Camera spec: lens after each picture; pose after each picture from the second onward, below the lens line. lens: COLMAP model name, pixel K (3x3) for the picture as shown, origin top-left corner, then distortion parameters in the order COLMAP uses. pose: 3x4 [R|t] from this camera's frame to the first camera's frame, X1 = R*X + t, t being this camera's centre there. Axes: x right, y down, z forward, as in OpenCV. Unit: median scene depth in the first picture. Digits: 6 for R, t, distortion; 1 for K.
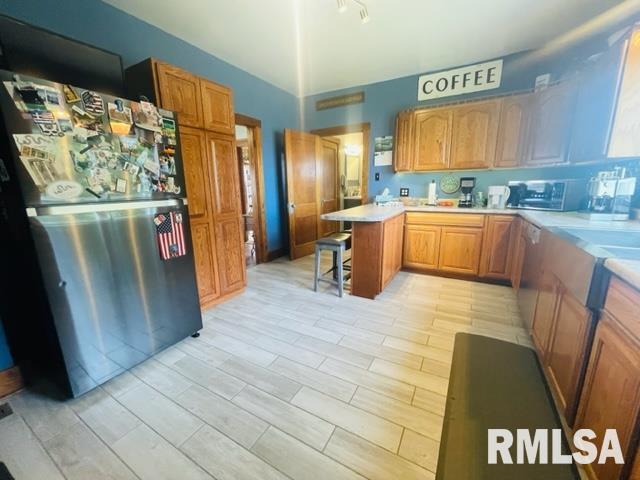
lens RADIAL K [[261.0, 0, 319.1], [0, 261.0, 239.9], [0, 0, 1]] dist [0.004342, 0.000859]
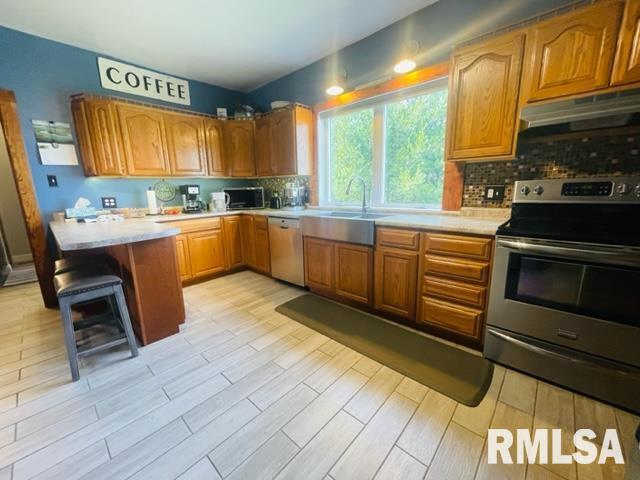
lens RADIAL K [[261.0, 0, 319.0], [0, 261.0, 239.5], [0, 0, 1]] dist [0.004342, 0.000859]
pose [[0.222317, -0.181133, 0.958001, -0.371225], [0.216710, 0.967191, 0.132581, -0.055631], [-0.950585, 0.178134, 0.254276, 0.293847]]
